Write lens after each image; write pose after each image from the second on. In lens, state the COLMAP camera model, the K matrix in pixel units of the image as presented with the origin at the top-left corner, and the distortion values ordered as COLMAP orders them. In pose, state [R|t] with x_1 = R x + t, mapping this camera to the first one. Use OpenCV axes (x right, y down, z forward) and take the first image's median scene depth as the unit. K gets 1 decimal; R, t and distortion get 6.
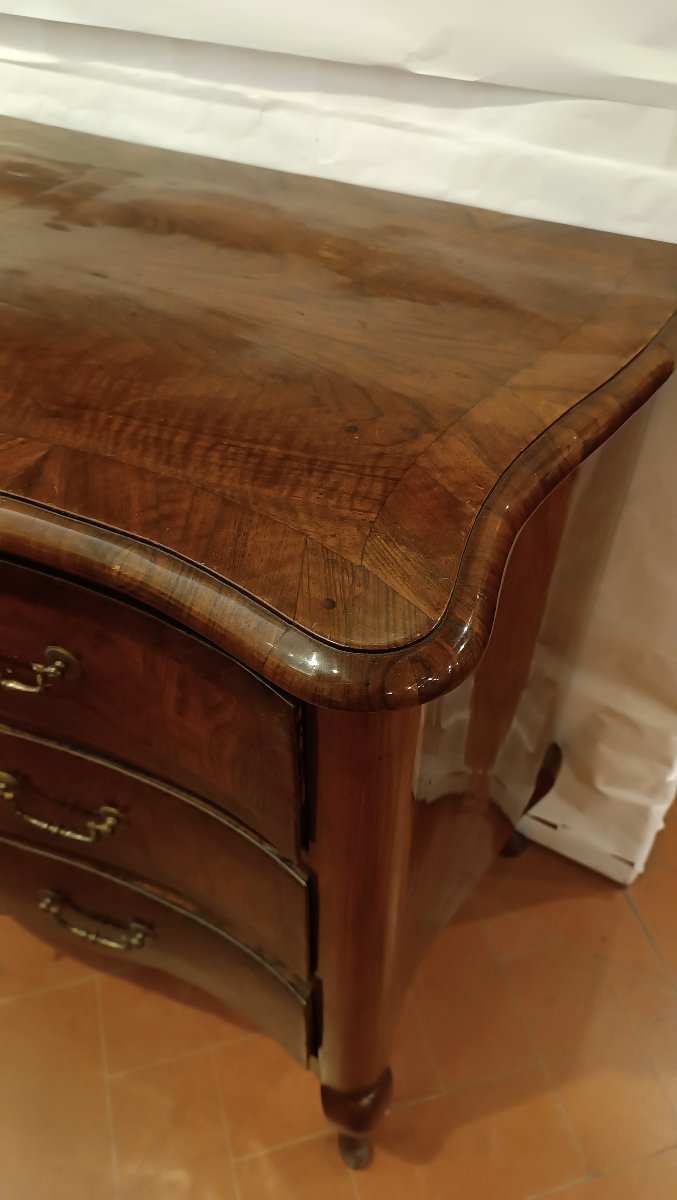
lens RADIAL K [[871.4, 0, 338.5], [0, 871.4, 600.0], [0, 0, 1]] dist [-0.002880, -0.002937]
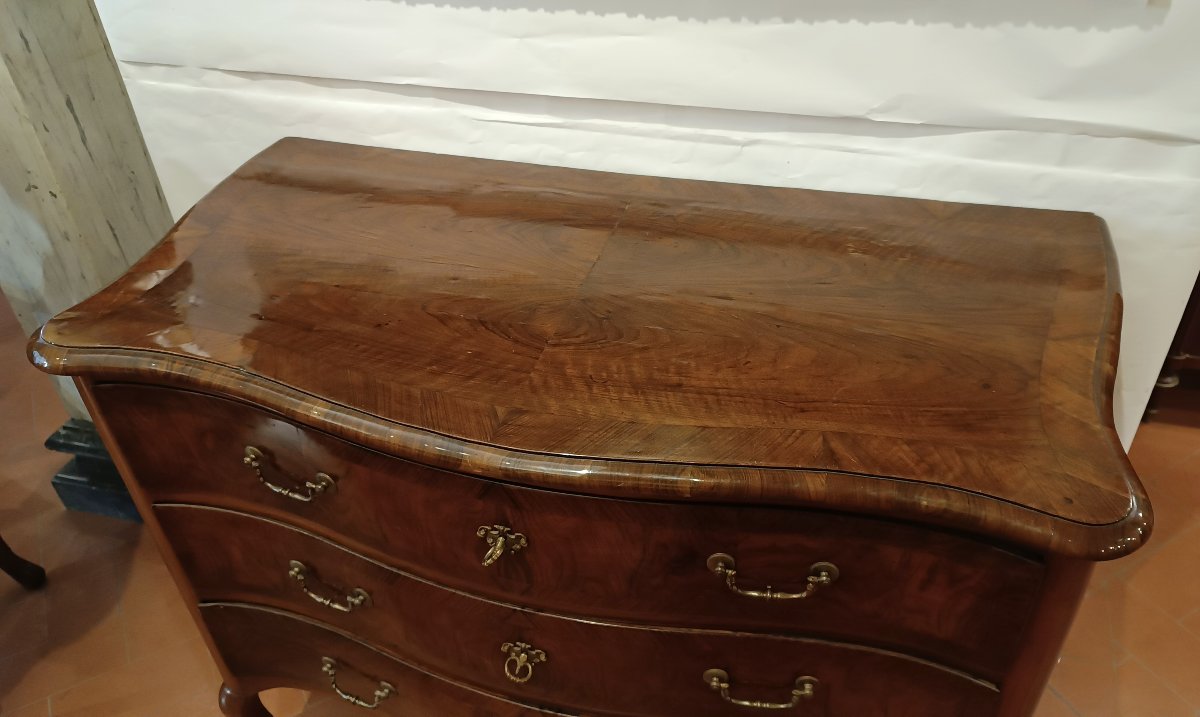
lens RADIAL K [[900.2, 0, 646.9], [0, 900.2, 362.5], [0, 0, 1]] dist [-0.002303, 0.056523]
pose [[0.972342, -0.169532, 0.160653, -0.589715], [0.186731, 0.977439, -0.098712, -0.134596], [-0.140294, 0.125981, 0.982062, -0.370420]]
